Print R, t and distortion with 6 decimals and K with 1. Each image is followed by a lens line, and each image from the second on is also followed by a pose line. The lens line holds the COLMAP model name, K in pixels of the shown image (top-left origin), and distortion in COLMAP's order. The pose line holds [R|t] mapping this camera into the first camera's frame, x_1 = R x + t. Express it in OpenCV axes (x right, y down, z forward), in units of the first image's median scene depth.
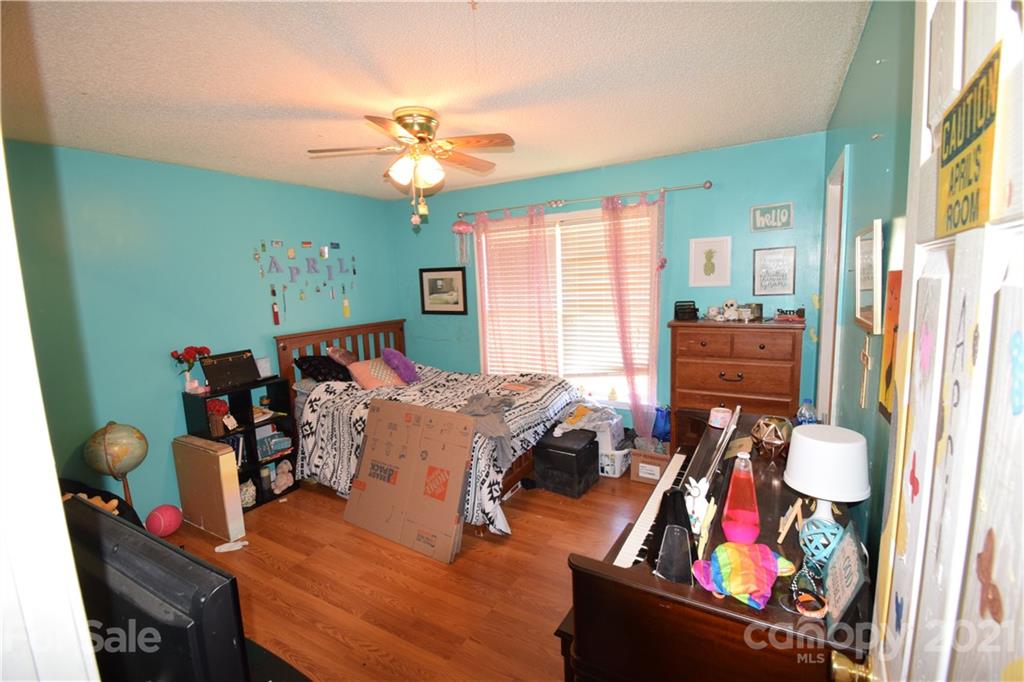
lens RADIAL K [[450.6, 0, 512.0], [0, 450.6, 341.0], [0, 0, 1]] dist [0.016001, -0.024097]
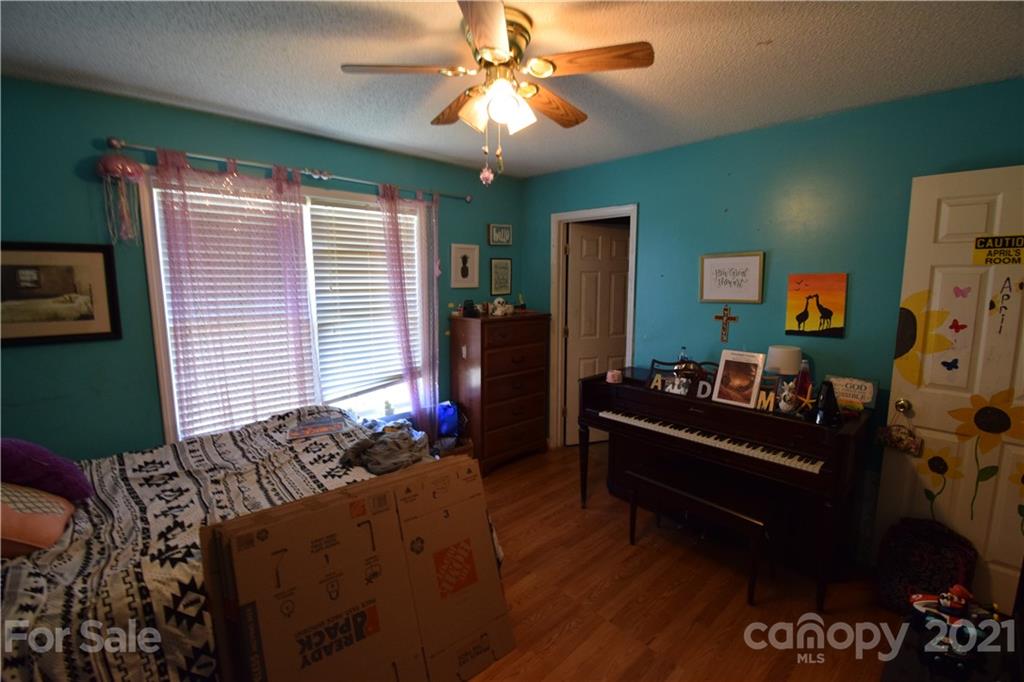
lens RADIAL K [[450.6, 0, 512.0], [0, 450.6, 341.0], [0, 0, 1]] dist [0.016001, -0.024097]
pose [[0.284046, -0.096835, 0.953908, -0.558002], [0.119443, 0.990711, 0.065004, -0.041969], [-0.951342, 0.095473, 0.292974, 0.506360]]
